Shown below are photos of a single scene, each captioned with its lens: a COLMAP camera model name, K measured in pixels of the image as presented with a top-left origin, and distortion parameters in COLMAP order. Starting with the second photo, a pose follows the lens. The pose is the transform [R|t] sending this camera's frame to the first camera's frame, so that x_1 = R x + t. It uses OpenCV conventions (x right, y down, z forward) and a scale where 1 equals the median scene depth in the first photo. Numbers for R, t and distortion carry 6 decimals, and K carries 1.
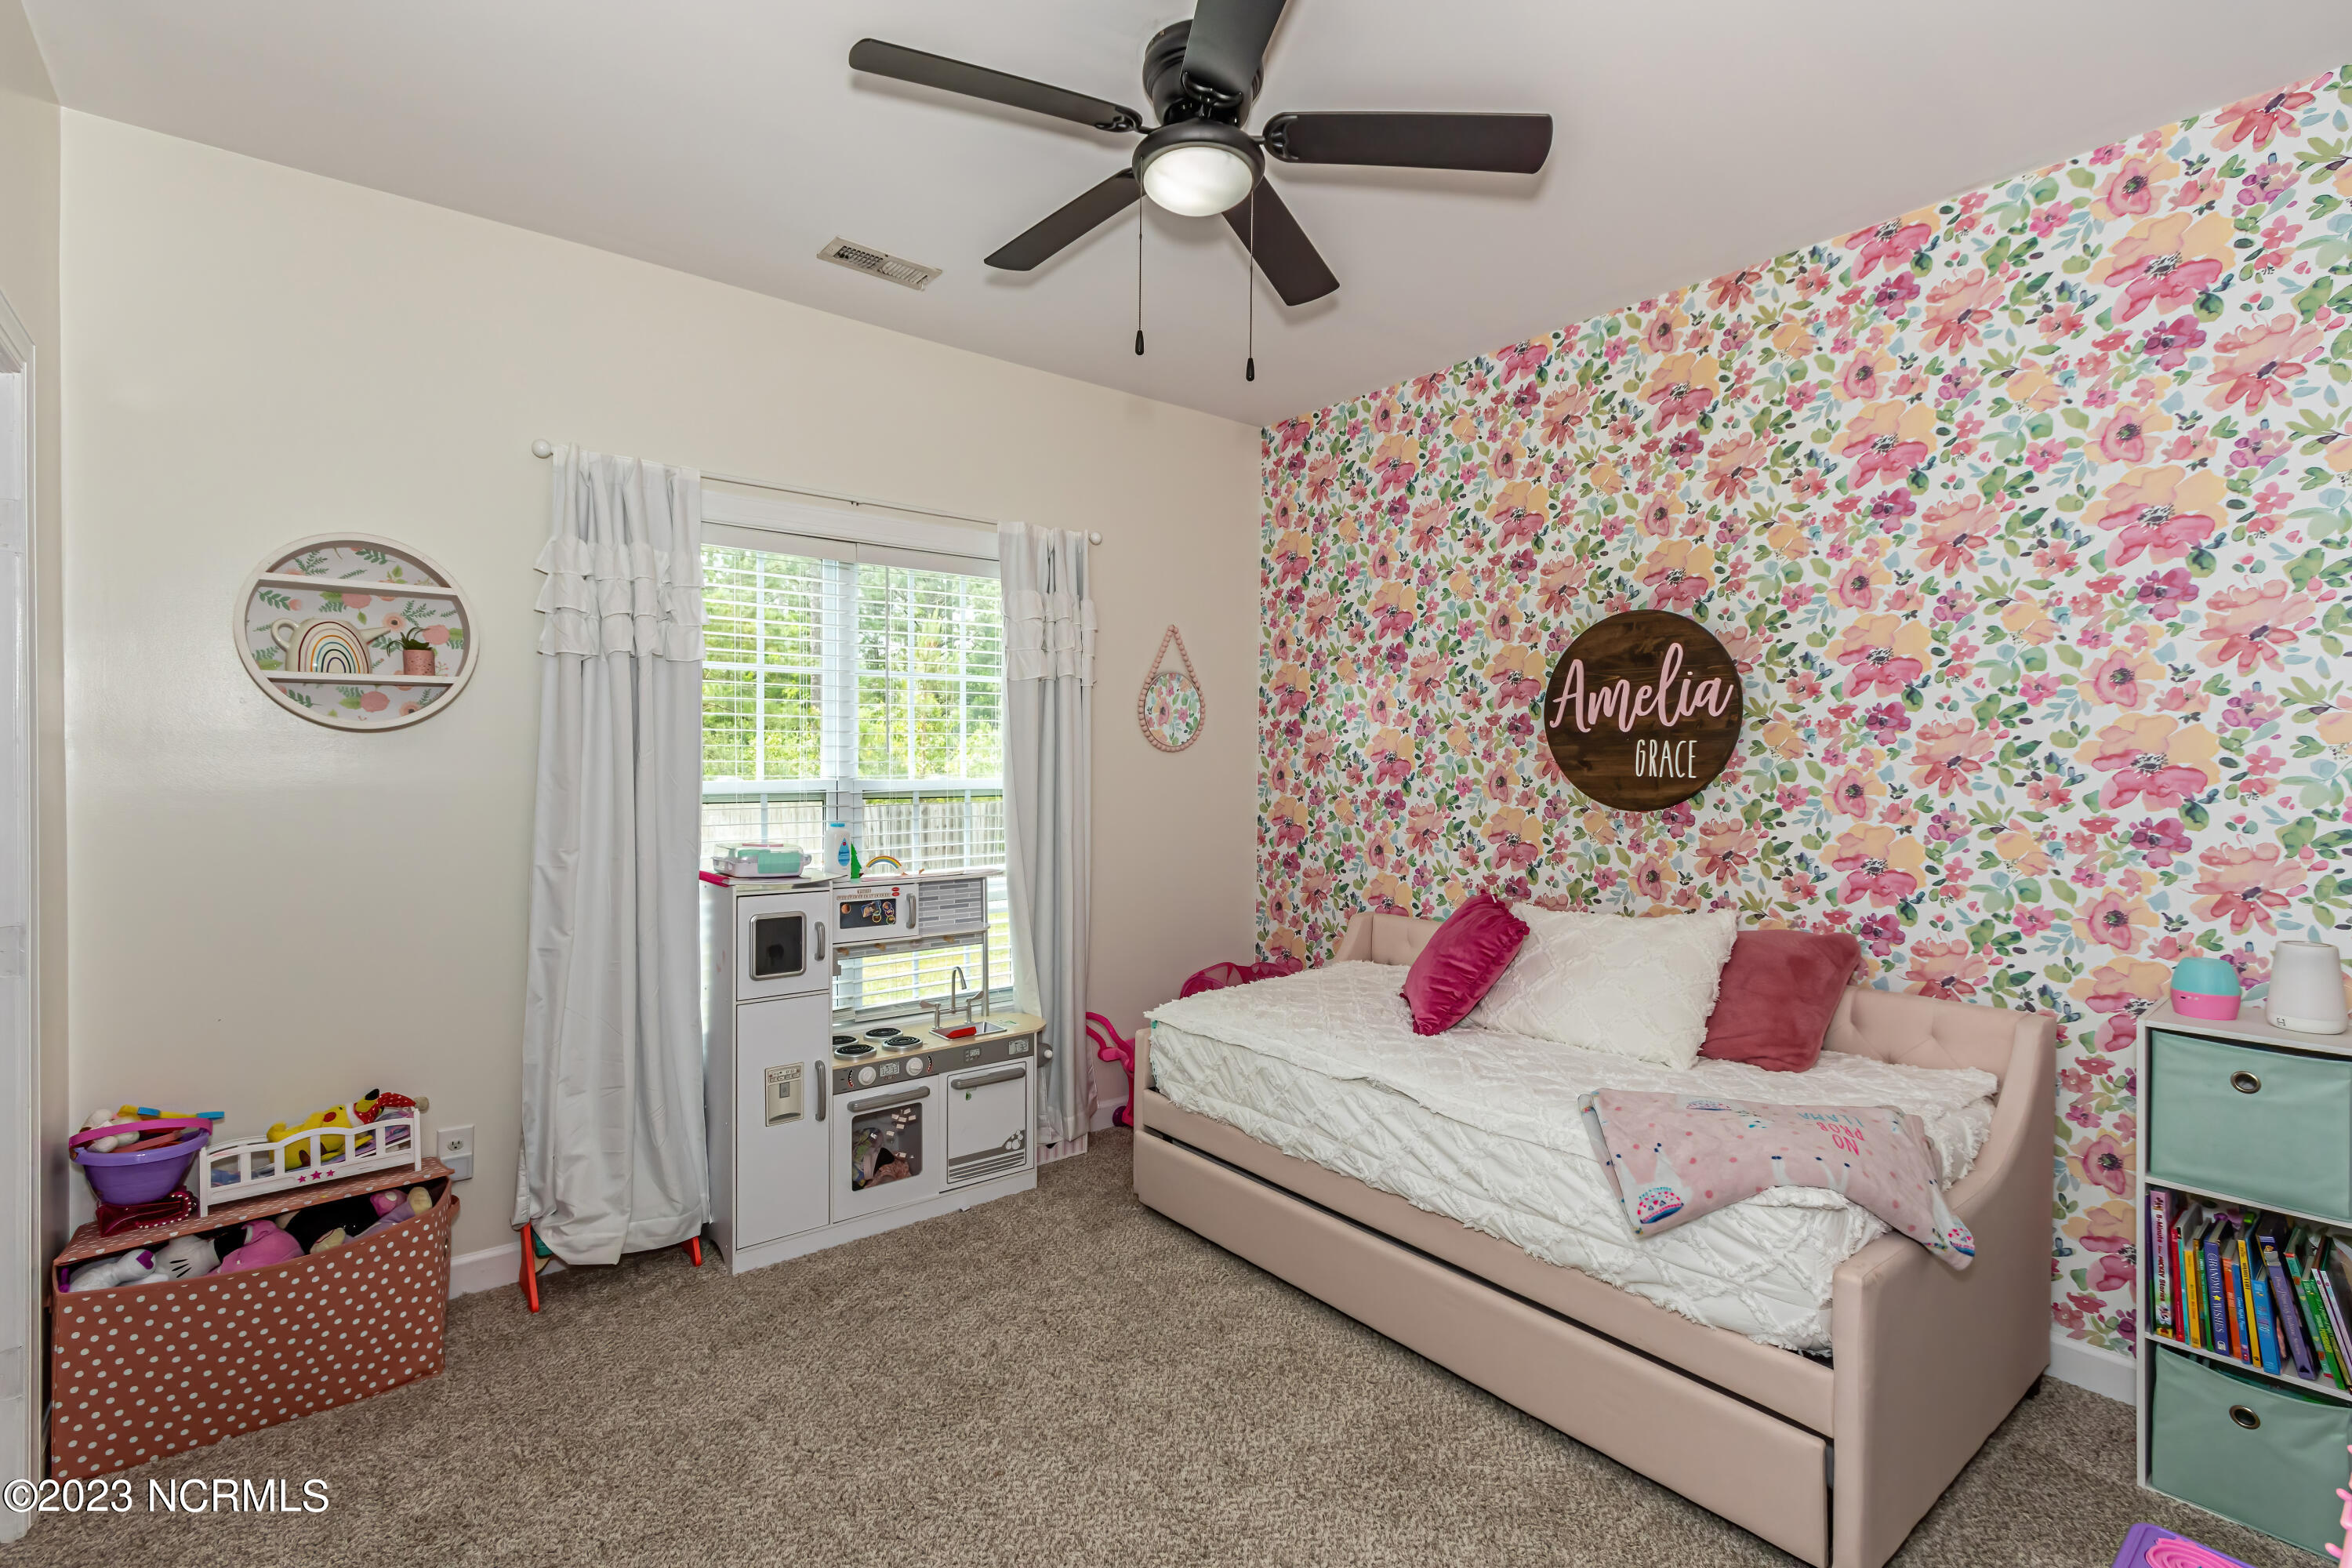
lens RADIAL K [[1084.1, 0, 1176.3], [0, 1084.1, 773.5], [0, 0, 1]] dist [0.008183, -0.000616]
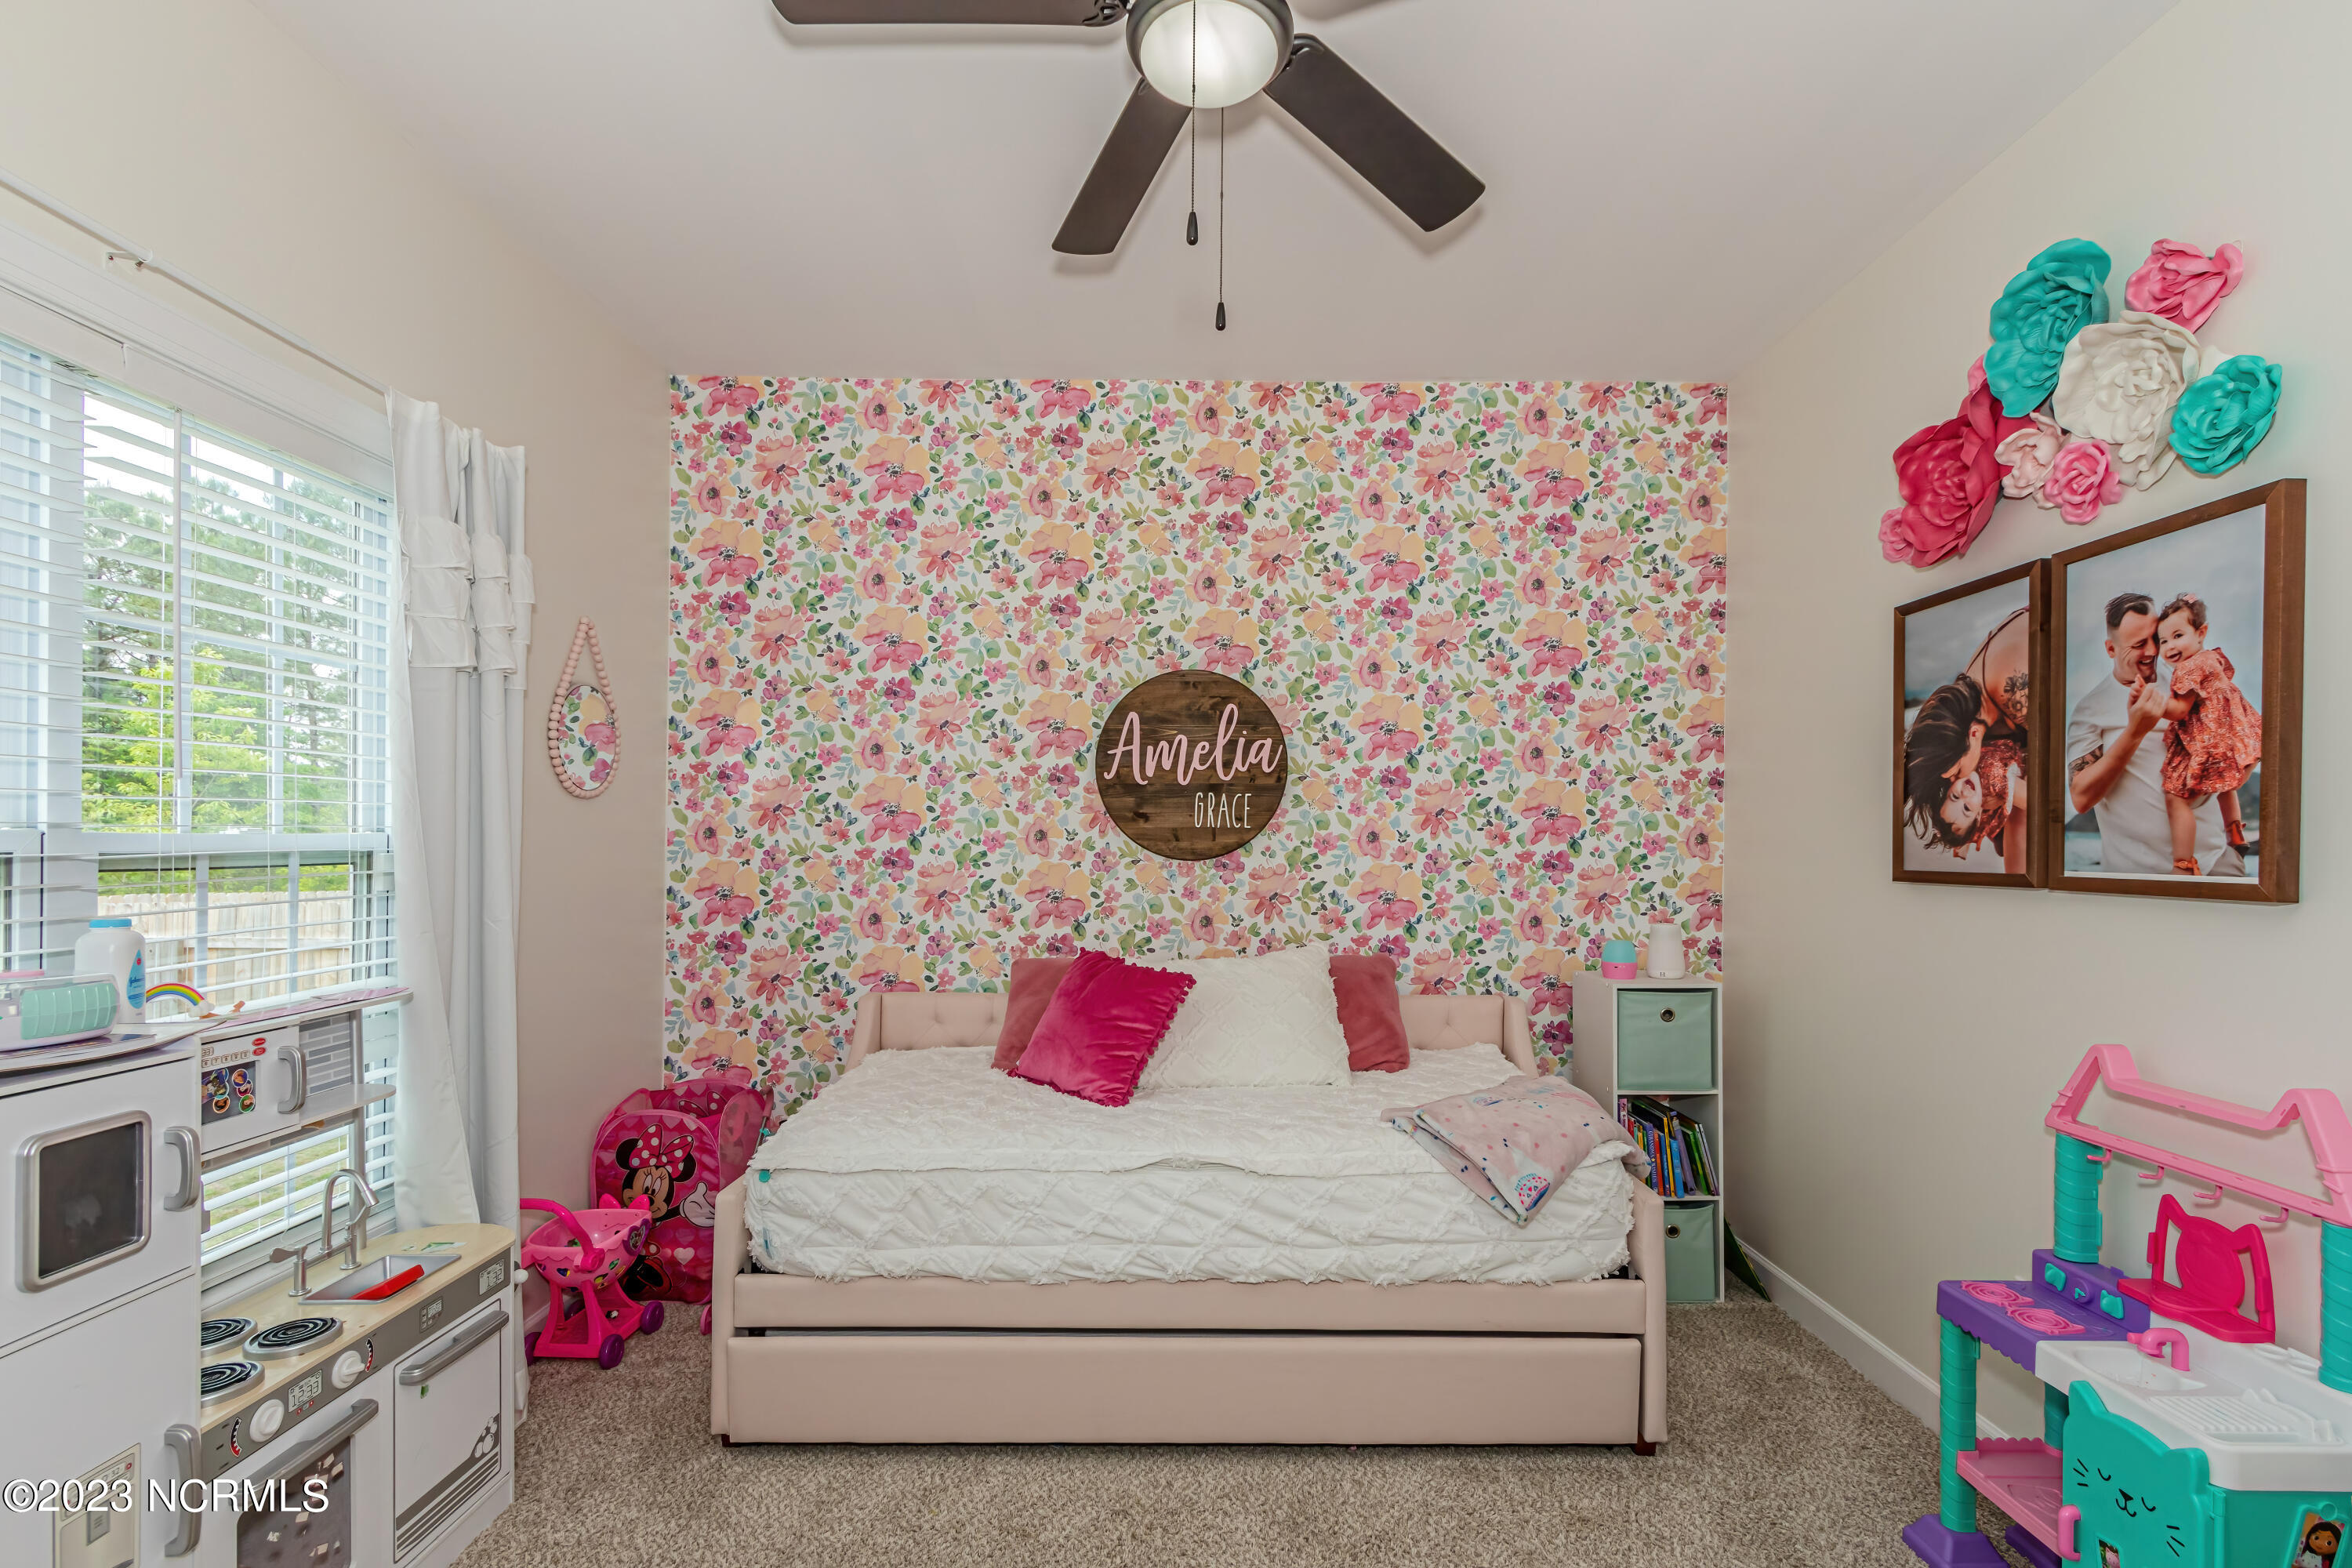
lens RADIAL K [[1084.1, 0, 1190.0], [0, 1084.1, 836.6], [0, 0, 1]] dist [0.008183, -0.000616]
pose [[0.625858, -0.001981, 0.779934, -0.403663], [0.013107, 0.999882, -0.007978, 0.020268], [-0.779827, 0.015216, 0.625810, 0.346994]]
